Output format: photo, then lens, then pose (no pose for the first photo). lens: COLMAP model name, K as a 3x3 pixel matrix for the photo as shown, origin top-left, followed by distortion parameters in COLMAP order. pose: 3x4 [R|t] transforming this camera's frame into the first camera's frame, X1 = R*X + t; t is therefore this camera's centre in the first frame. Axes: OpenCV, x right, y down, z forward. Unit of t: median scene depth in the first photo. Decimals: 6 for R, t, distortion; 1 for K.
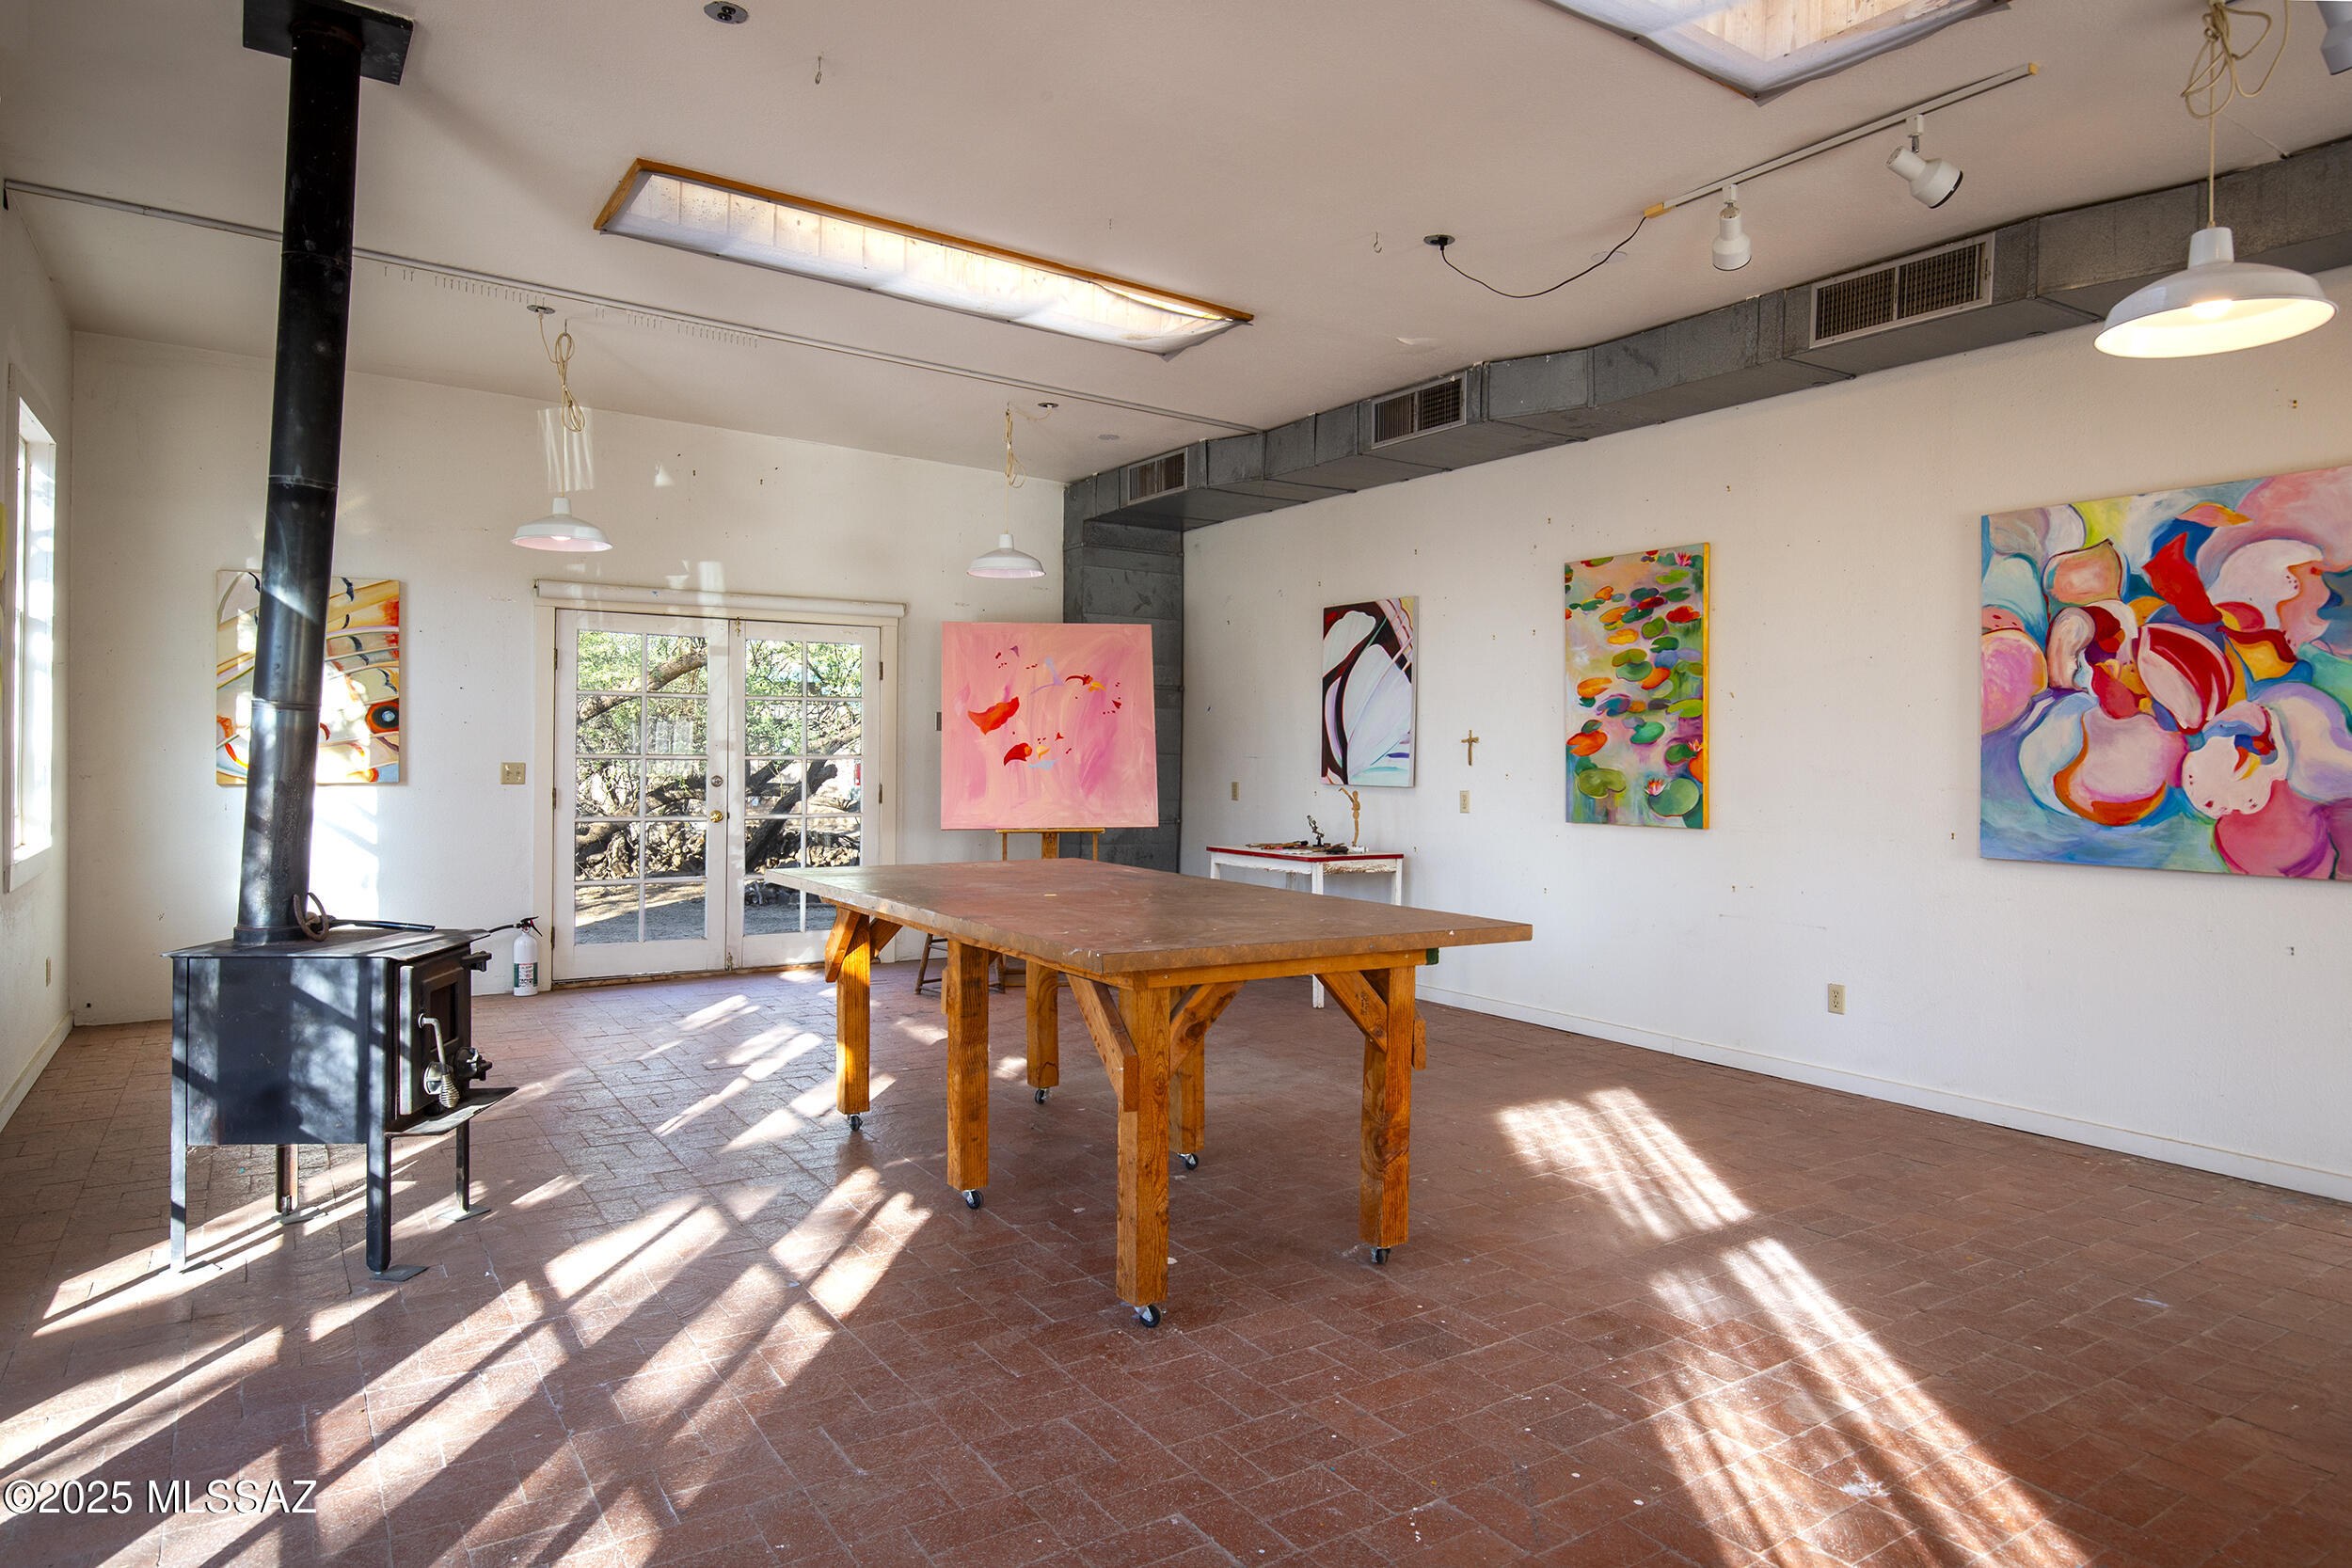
lens RADIAL K [[1397.0, 0, 1178.7], [0, 1397.0, 768.0], [0, 0, 1]] dist [-0.003351, -0.001175]
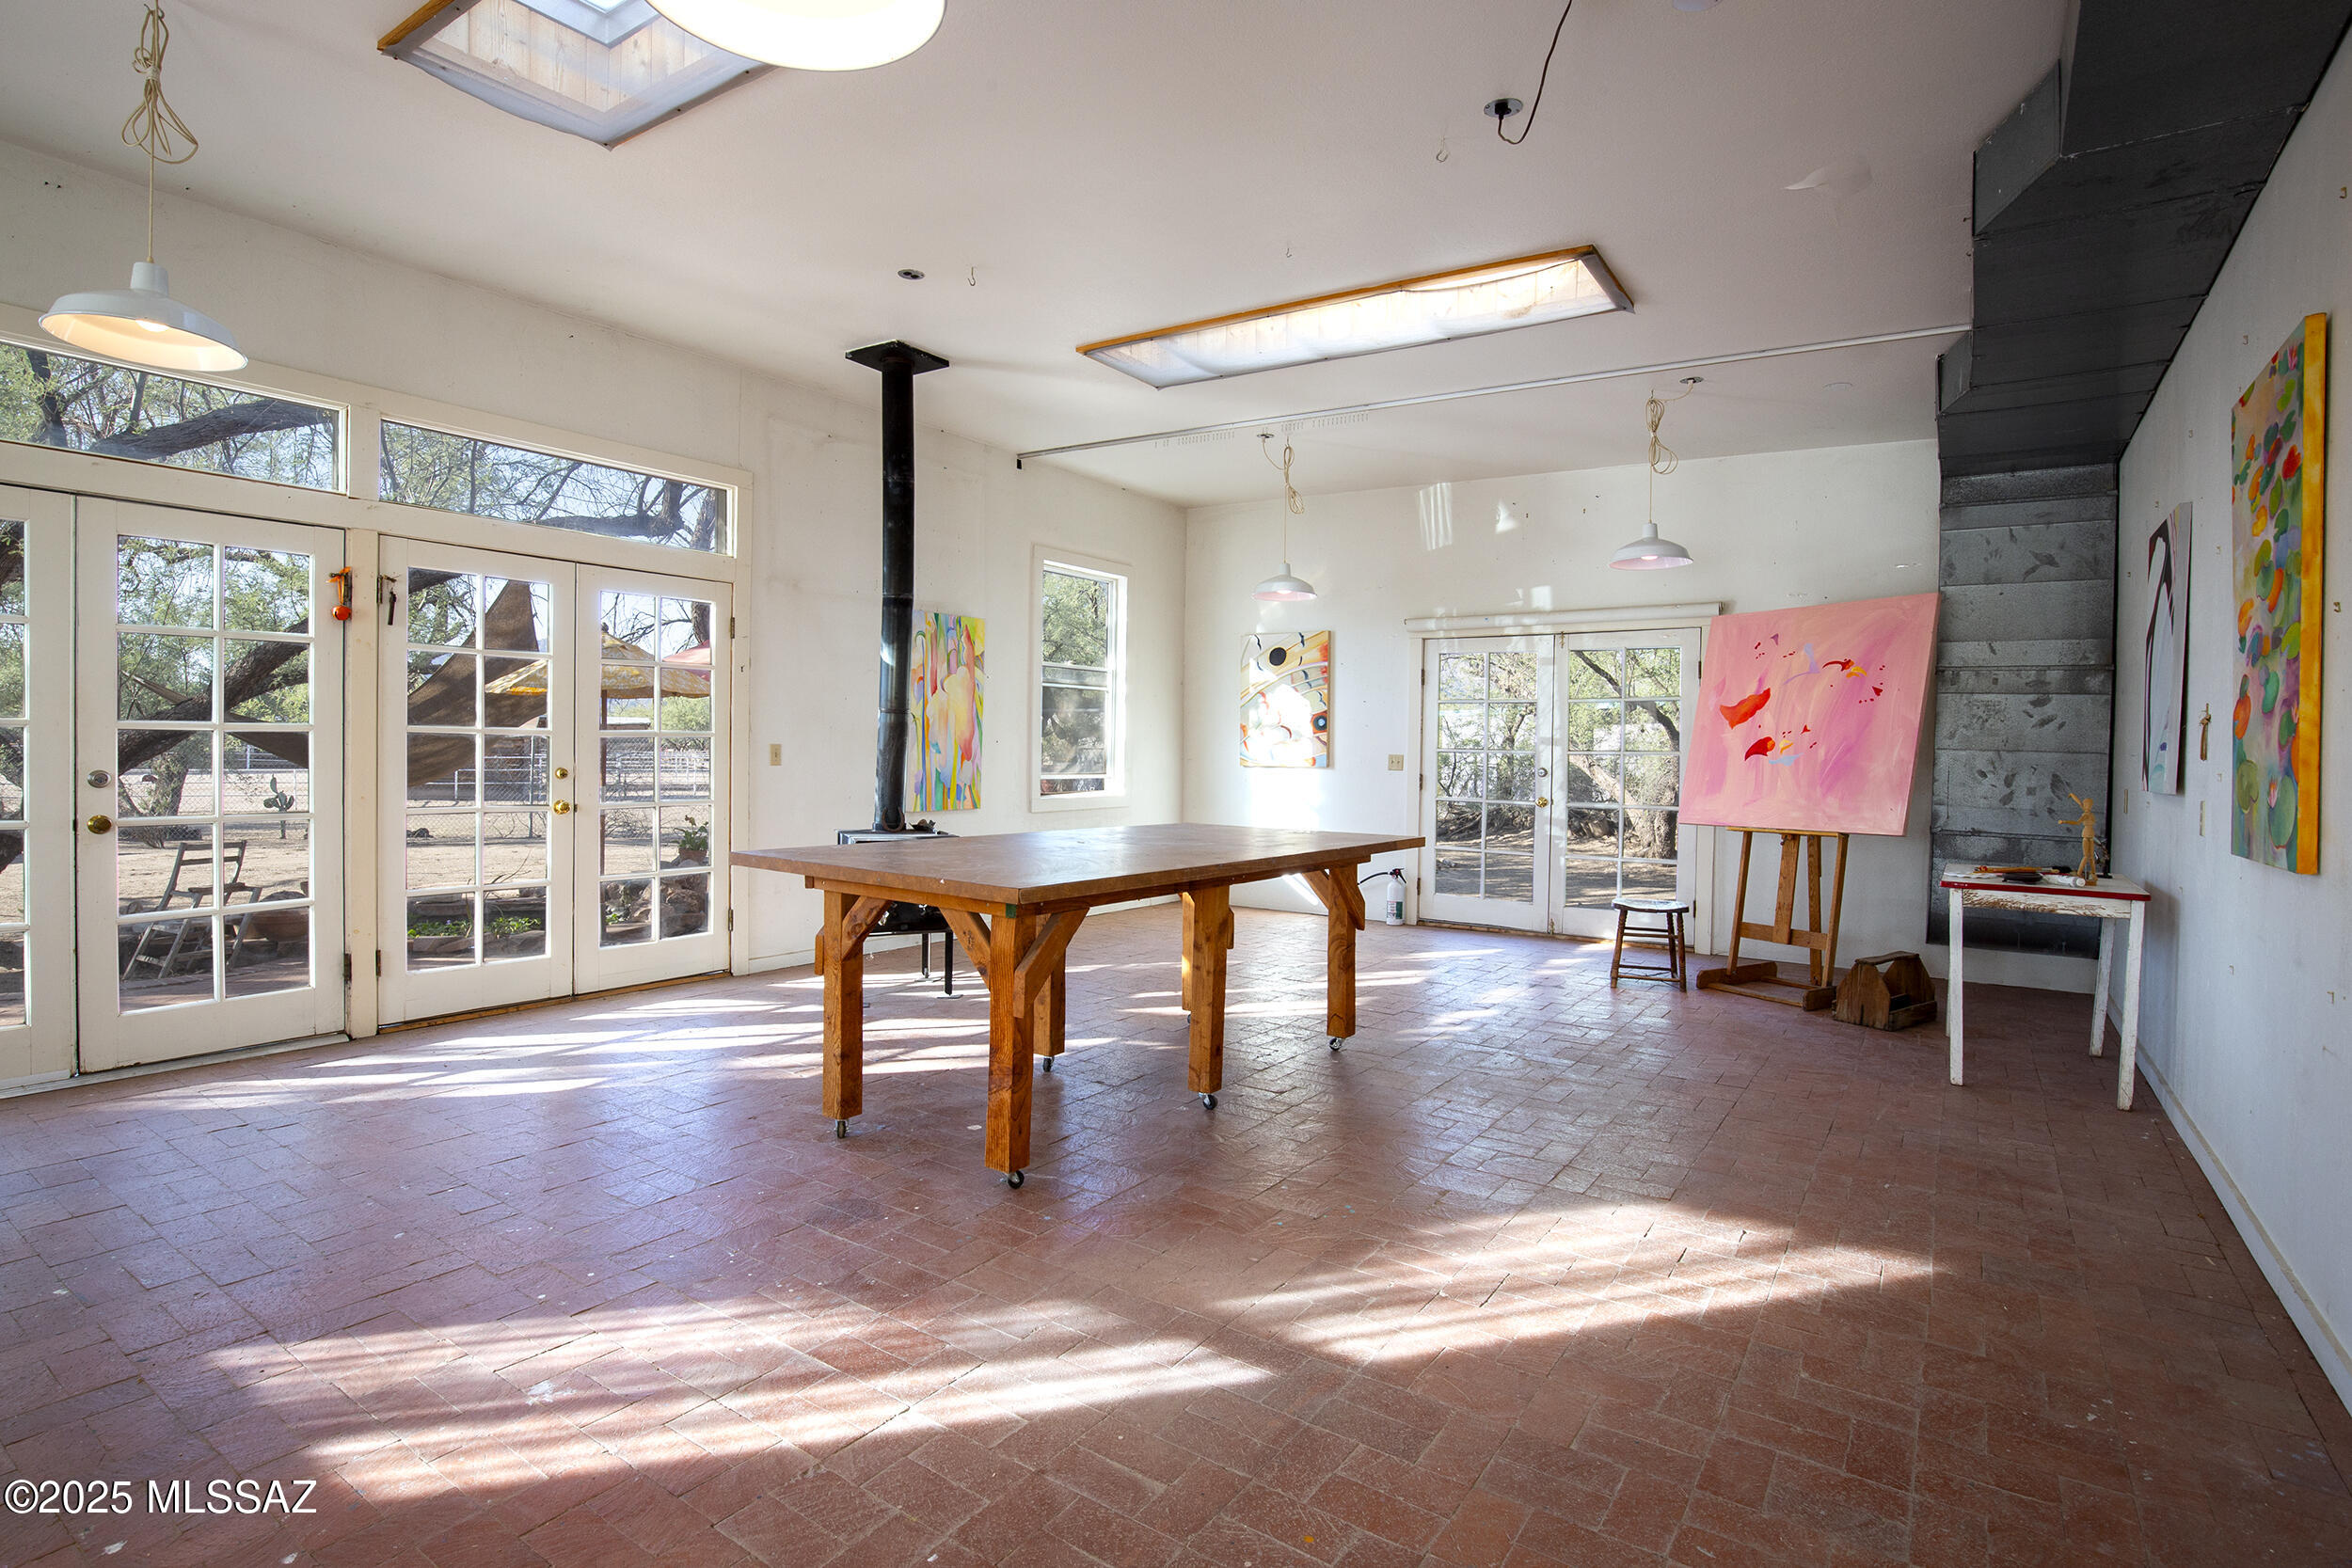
lens RADIAL K [[1149.3, 0, 1176.0], [0, 1149.3, 784.0], [0, 0, 1]] dist [-0.026946, 0.000243]
pose [[0.376526, 0.025210, -0.926063, 0.468374], [-0.023097, 0.999574, 0.017820, 0.009544], [0.926118, 0.014679, 0.376948, 0.358958]]
